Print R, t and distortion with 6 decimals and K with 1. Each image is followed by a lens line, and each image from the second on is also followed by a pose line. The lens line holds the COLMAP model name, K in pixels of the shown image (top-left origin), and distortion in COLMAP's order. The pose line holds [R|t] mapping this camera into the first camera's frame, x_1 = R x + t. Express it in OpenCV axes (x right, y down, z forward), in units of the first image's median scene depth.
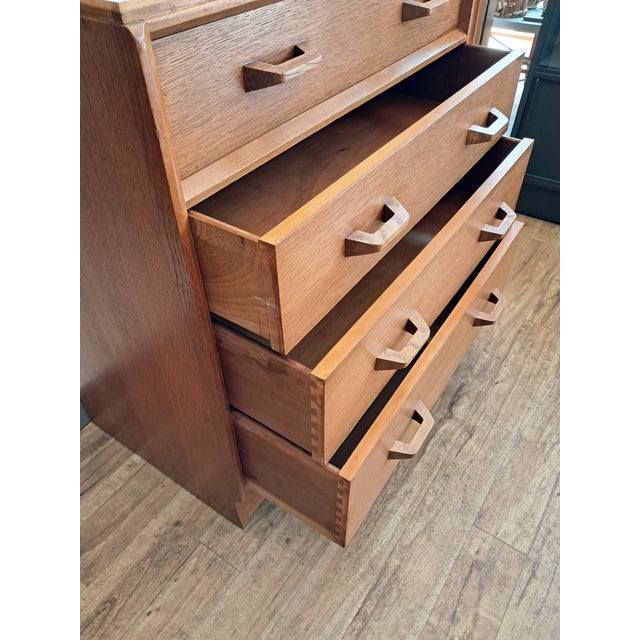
lens RADIAL K [[508.4, 0, 321.9], [0, 508.4, 324.9], [0, 0, 1]] dist [0.032195, -0.053016]
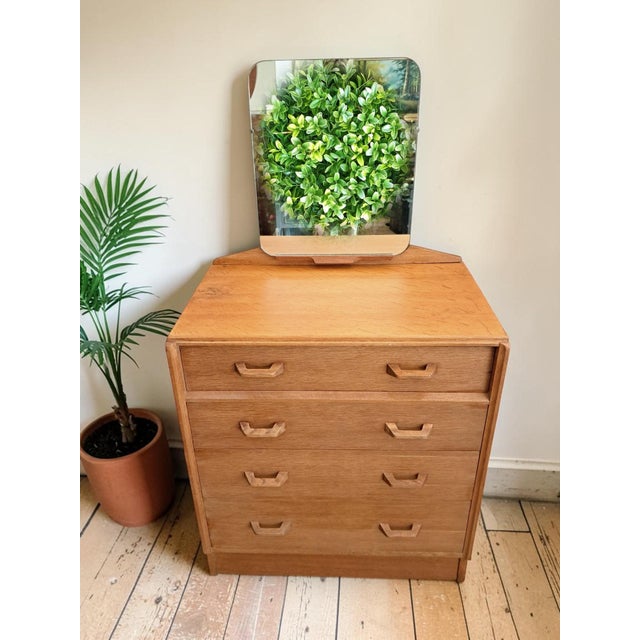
lens RADIAL K [[508.4, 0, 316.3], [0, 508.4, 325.5], [0, 0, 1]] dist [0.032195, -0.053016]
pose [[0.525879, 0.409575, -0.745452, 0.911776], [-0.570102, 0.820145, 0.048434, -0.525795], [0.631216, 0.399514, 0.664797, -0.192852]]
